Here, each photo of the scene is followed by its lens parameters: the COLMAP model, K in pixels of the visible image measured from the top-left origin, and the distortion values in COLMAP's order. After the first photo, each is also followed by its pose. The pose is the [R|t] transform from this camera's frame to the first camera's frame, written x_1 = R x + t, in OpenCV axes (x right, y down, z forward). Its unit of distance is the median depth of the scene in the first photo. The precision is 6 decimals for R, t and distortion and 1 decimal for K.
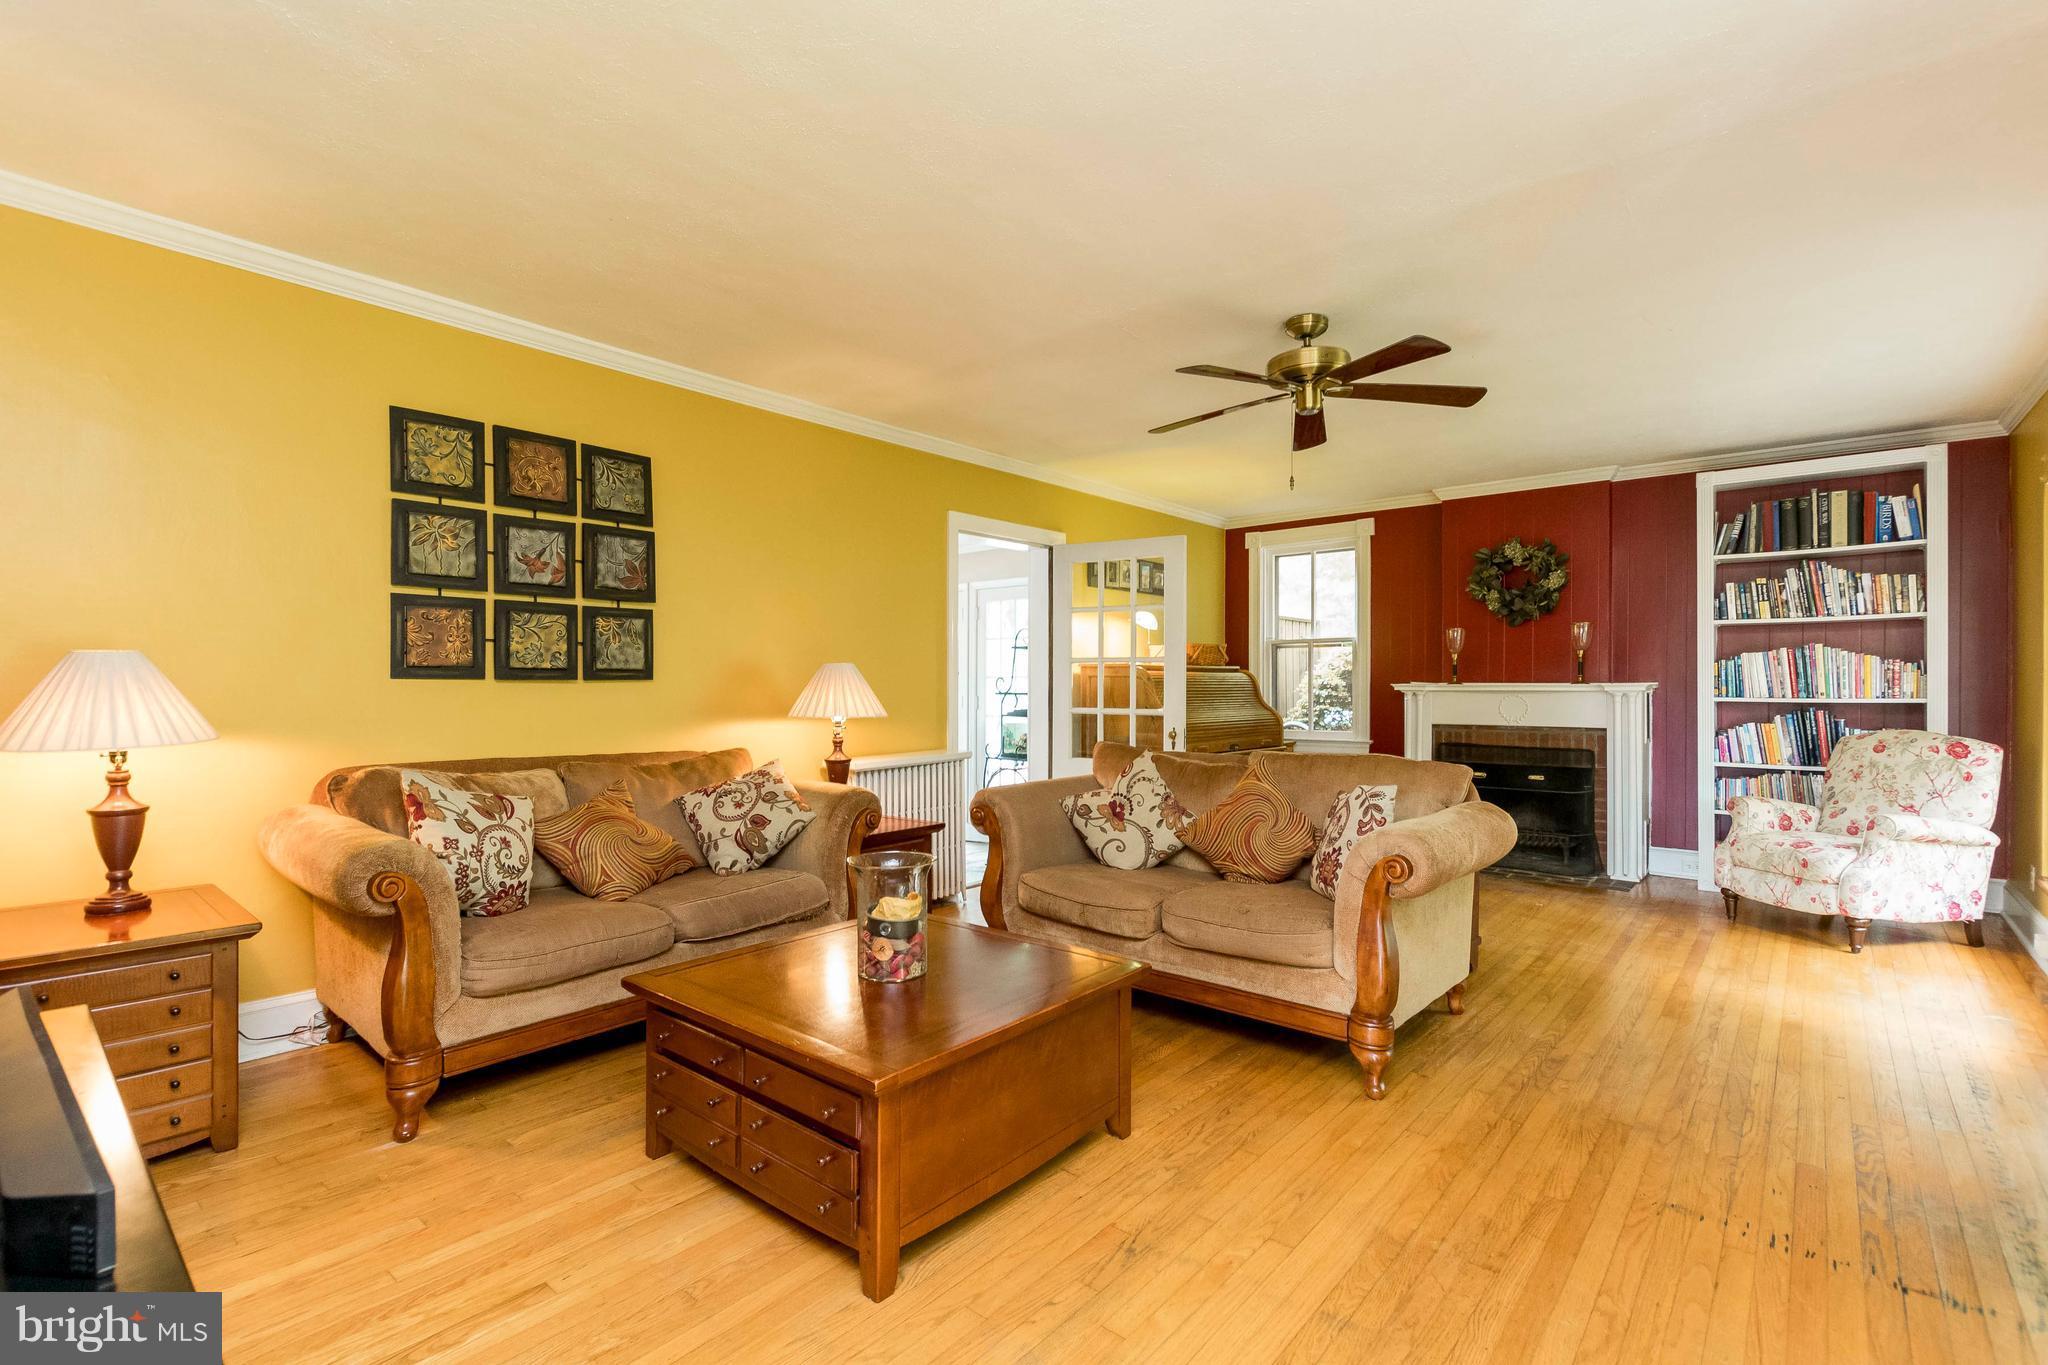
lens RADIAL K [[935.1, 0, 1020.3], [0, 935.1, 686.1], [0, 0, 1]] dist [0.001177, 0.000050]
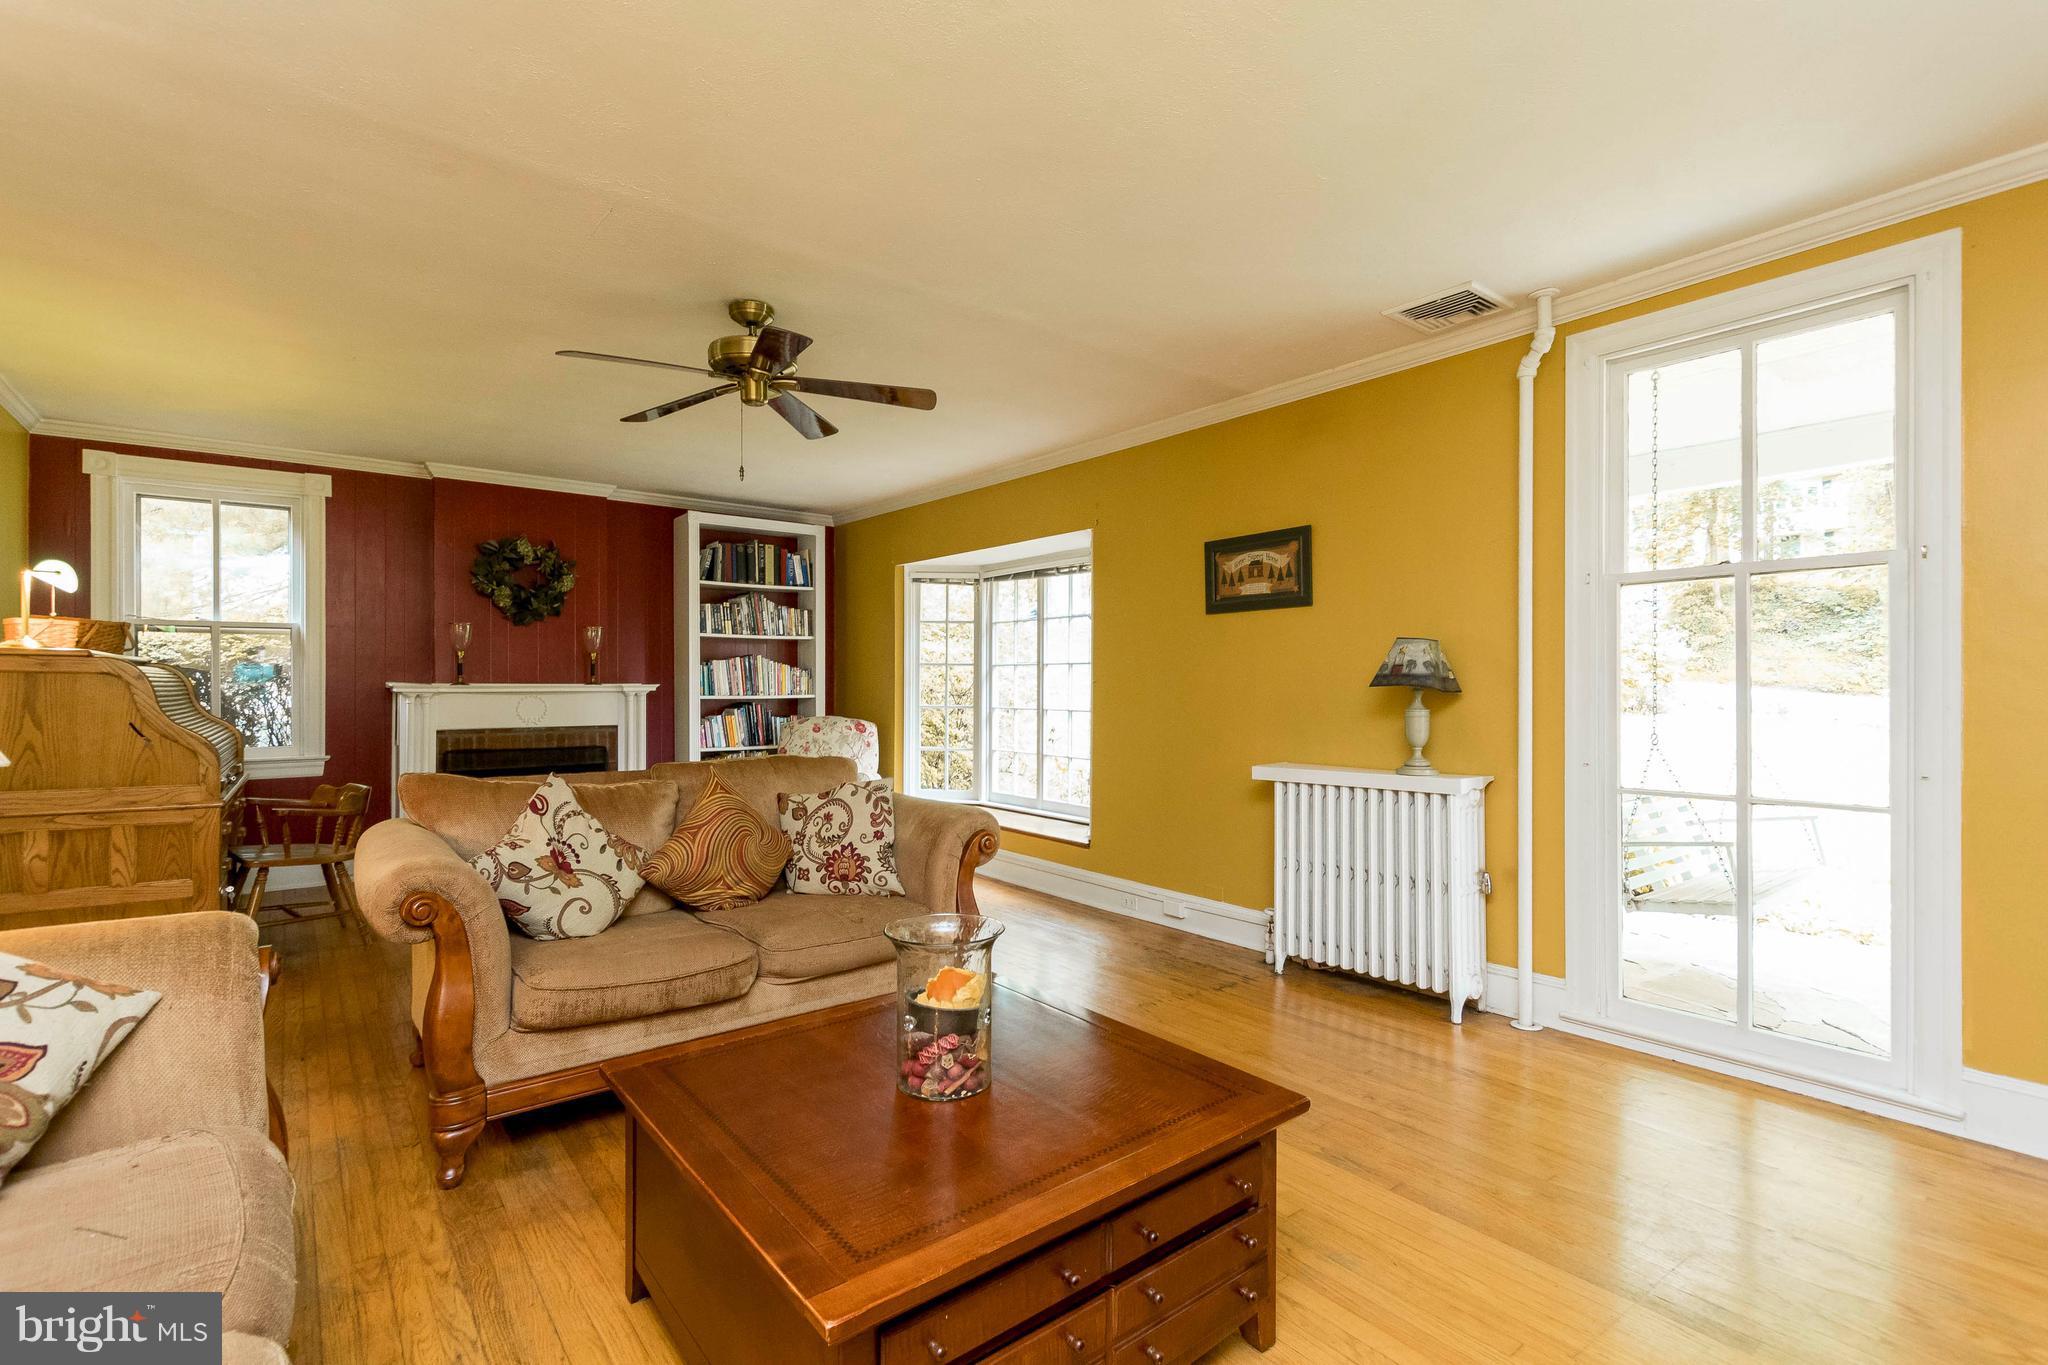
lens RADIAL K [[935.1, 0, 1020.3], [0, 935.1, 686.1], [0, 0, 1]] dist [0.001177, 0.000050]
pose [[0.190120, -0.002747, 0.981757, -0.395494], [-0.000863, 0.999995, 0.002965, -0.004856], [-0.981761, -0.001411, 0.190116, 0.365811]]
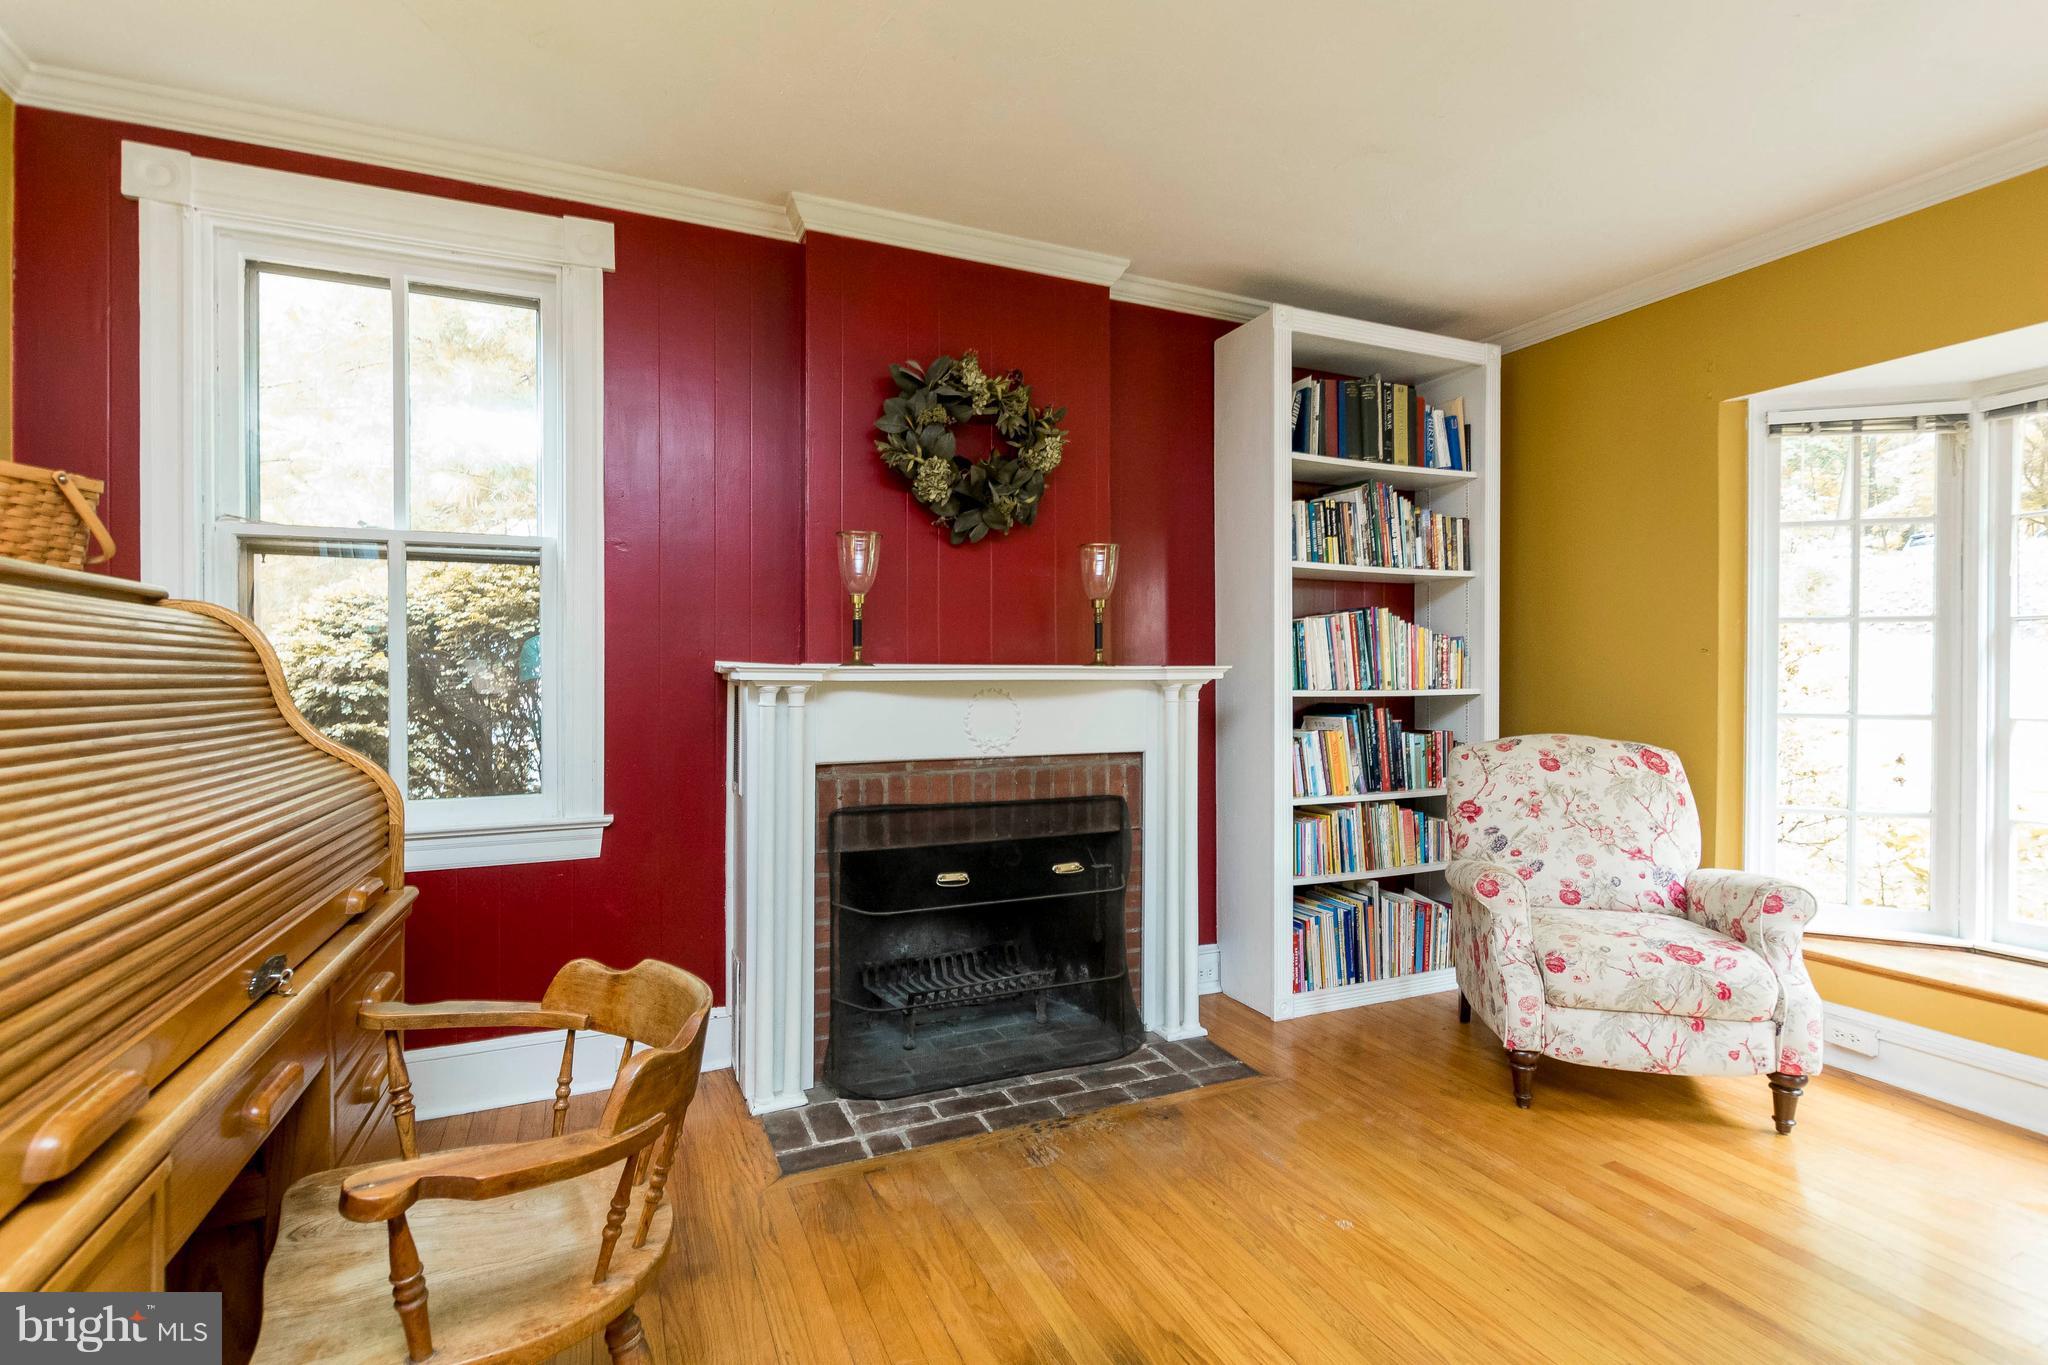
lens RADIAL K [[959.1, 0, 1066.4], [0, 959.1, 682.6], [0, 0, 1]] dist [0.001492, 0.000621]
pose [[0.414062, -0.005449, 0.910232, 0.135355], [0.001076, 0.999984, 0.005497, 0.003839], [-0.910248, -0.001297, 0.414062, 0.906614]]
